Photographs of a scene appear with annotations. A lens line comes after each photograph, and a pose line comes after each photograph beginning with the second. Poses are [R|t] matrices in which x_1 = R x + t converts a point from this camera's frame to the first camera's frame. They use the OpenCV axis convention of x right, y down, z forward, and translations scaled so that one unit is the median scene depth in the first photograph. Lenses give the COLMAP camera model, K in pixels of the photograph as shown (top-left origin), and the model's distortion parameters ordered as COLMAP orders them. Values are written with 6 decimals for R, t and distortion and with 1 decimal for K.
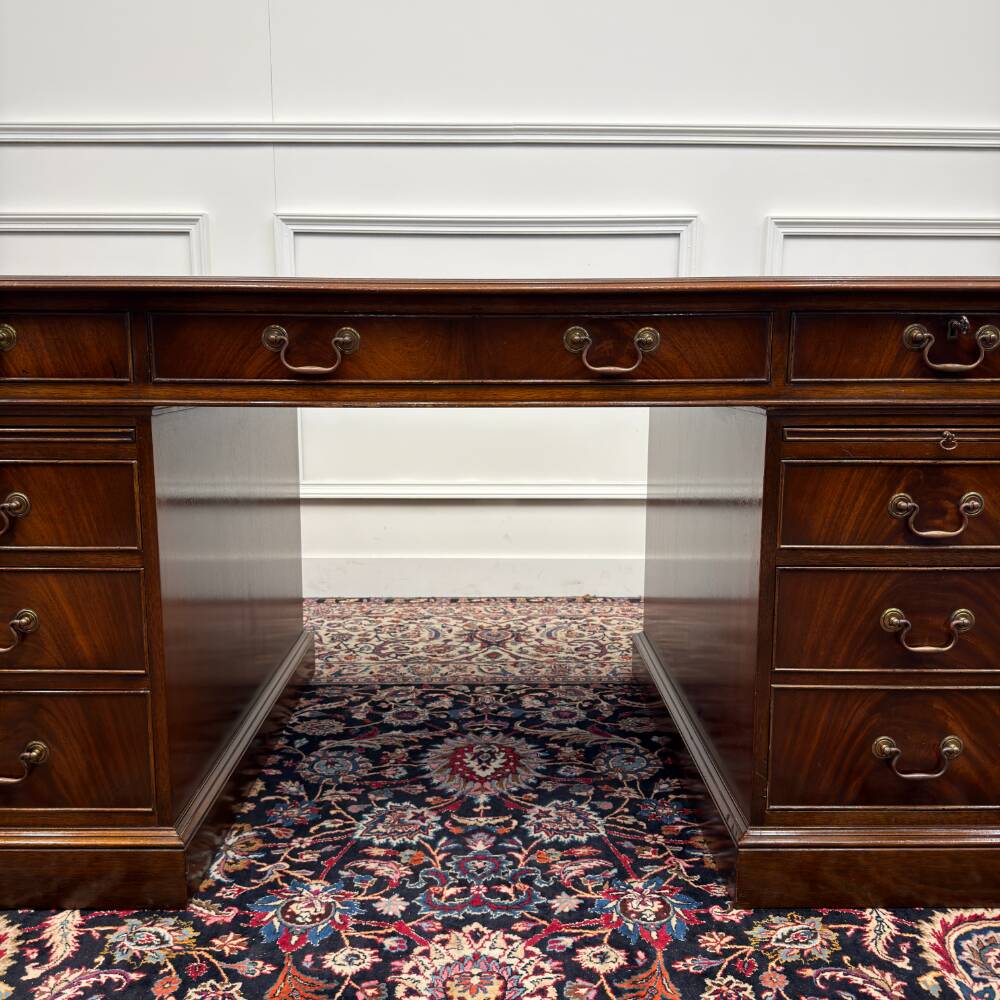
lens RADIAL K [[930.3, 0, 498.4], [0, 930.3, 503.6], [0, 0, 1]] dist [0.175831, -0.393200]
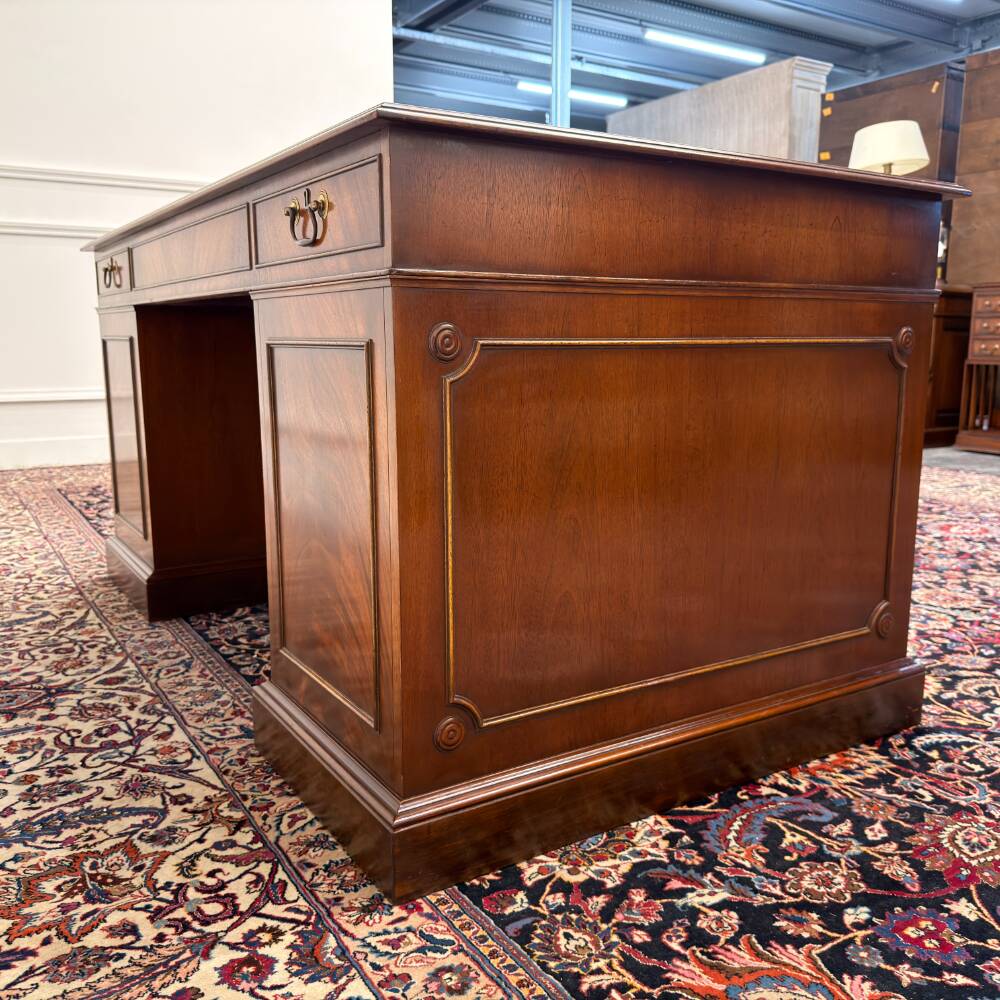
lens RADIAL K [[952.0, 0, 495.5], [0, 952.0, 502.4], [0, 0, 1]] dist [0.000704, -0.007877]
pose [[-0.518635, -0.150351, 0.841672, -1.345689], [0.136831, 0.957133, 0.255291, -0.209994], [-0.843976, 0.247569, -0.475830, 1.880034]]
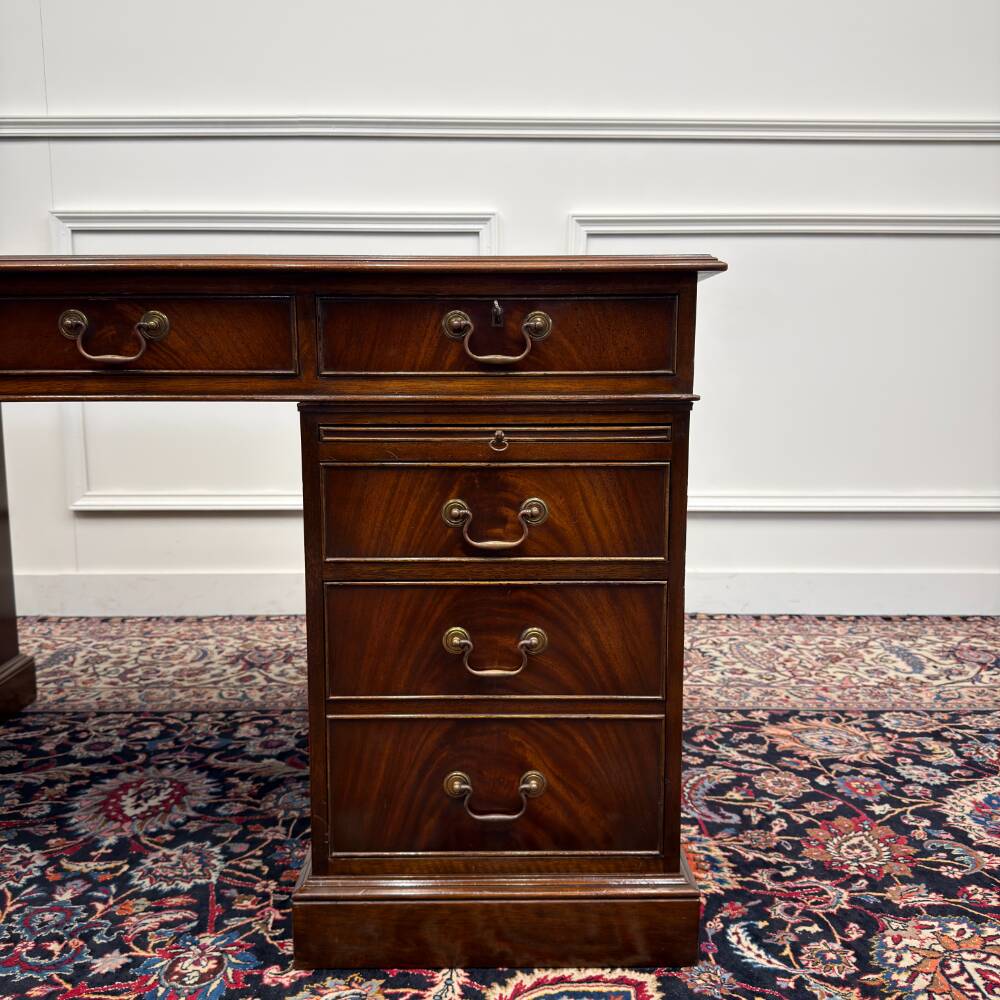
lens RADIAL K [[943.5, 0, 492.9], [0, 943.5, 496.0], [0, 0, 1]] dist [0.057975, -0.101879]
pose [[0.999989, -0.004032, 0.002371, 0.420028], [0.004083, 0.999746, -0.022152, 0.005408], [-0.002281, 0.022161, 0.999752, 0.098344]]
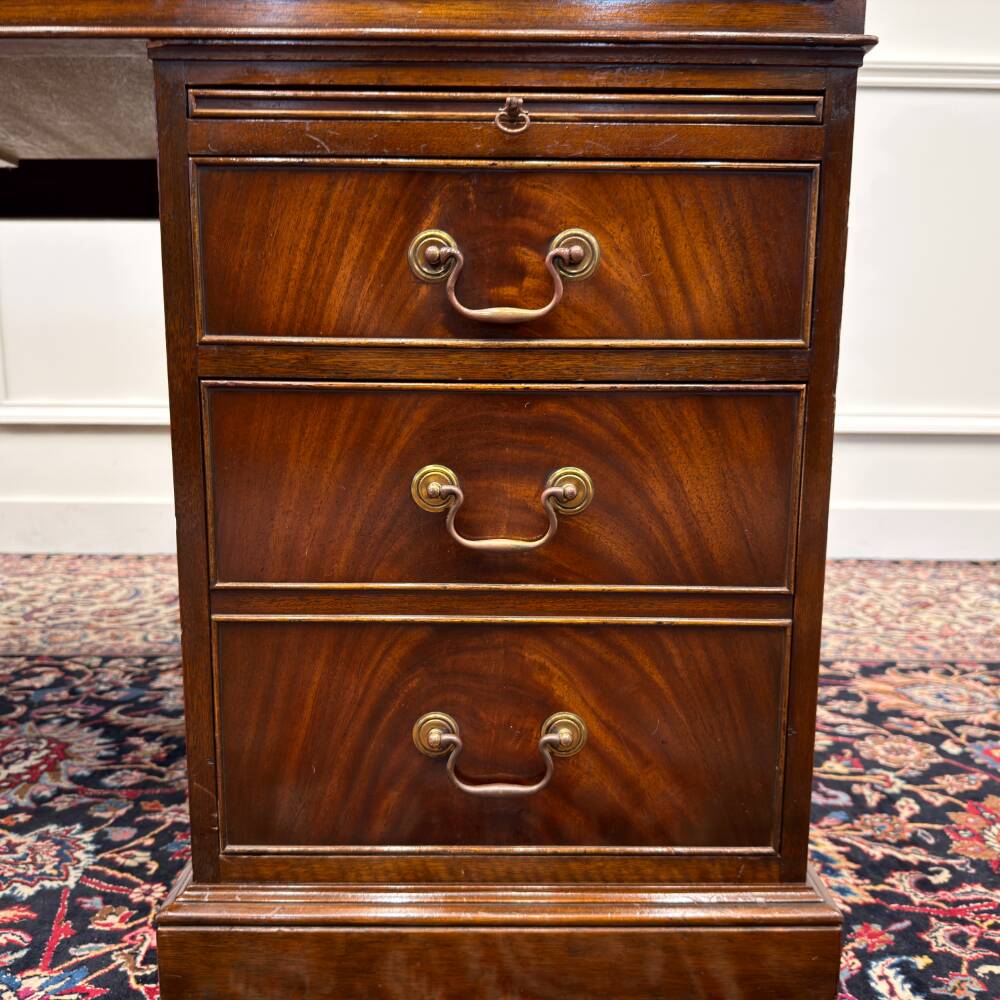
lens RADIAL K [[960.2, 0, 499.0], [0, 960.2, 505.2], [0, 0, 1]] dist [-0.008945, 0.005685]
pose [[0.999984, 0.004364, 0.003692, 0.420070], [-0.004378, 0.999983, 0.003834, 0.121852], [-0.003675, -0.003851, 0.999986, 0.447807]]
